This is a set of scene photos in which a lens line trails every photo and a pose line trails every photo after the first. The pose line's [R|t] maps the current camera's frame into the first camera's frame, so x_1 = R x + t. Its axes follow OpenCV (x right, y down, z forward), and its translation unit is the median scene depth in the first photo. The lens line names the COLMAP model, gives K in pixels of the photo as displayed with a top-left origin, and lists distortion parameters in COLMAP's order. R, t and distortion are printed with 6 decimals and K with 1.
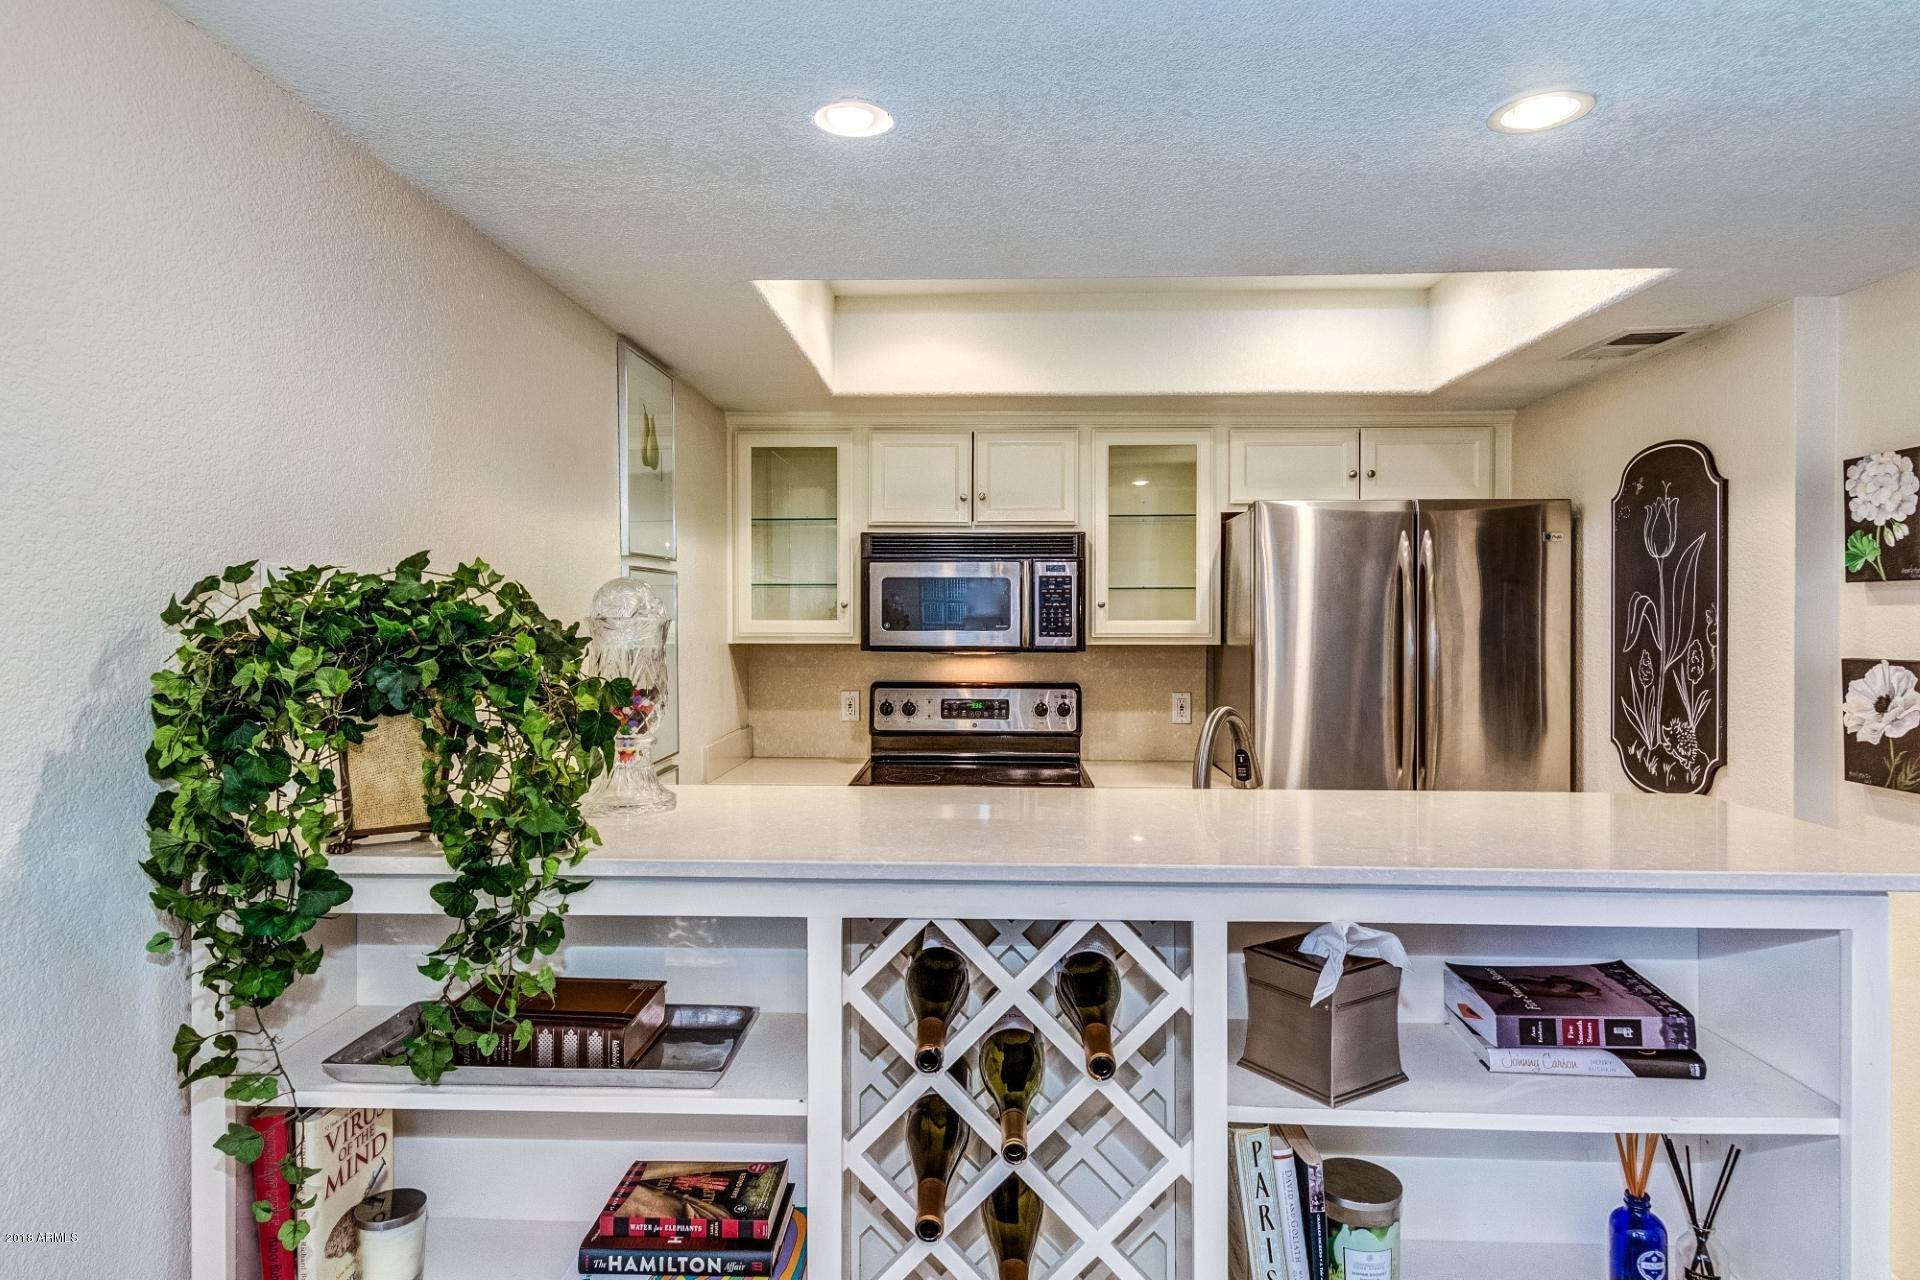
lens RADIAL K [[1121.6, 0, 963.8], [0, 1121.6, 622.1], [0, 0, 1]] dist [0.015902, 0.001128]
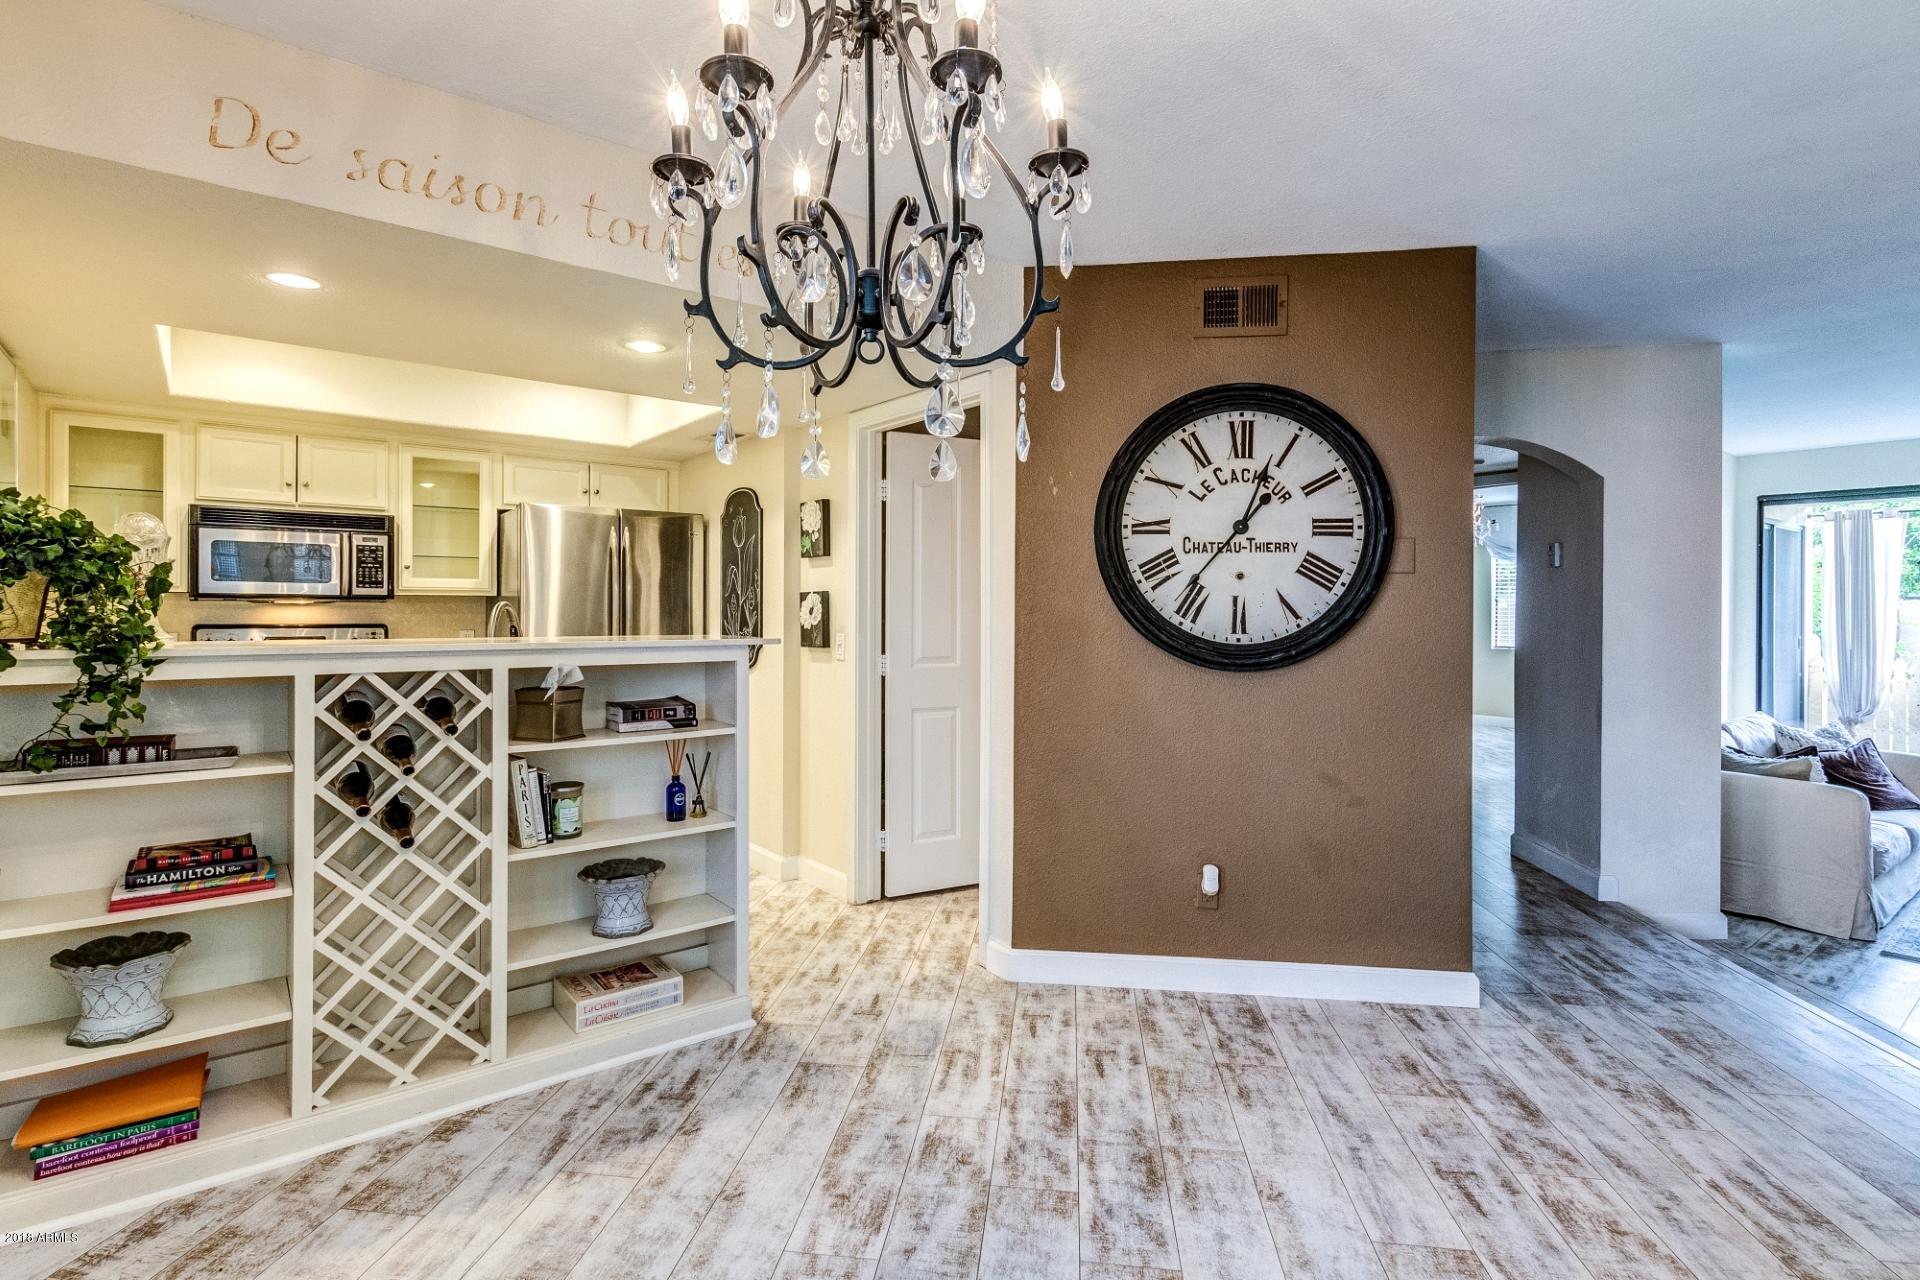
lens RADIAL K [[907.1, 0, 939.3], [0, 907.1, 614.1], [0, 0, 1]] dist [0.002512, 0.000044]
pose [[0.774305, -0.000741, 0.632813, -0.088417], [0.000072, 0.999999, 0.001083, 0.045294], [-0.632813, -0.000793, 0.774304, -0.344260]]
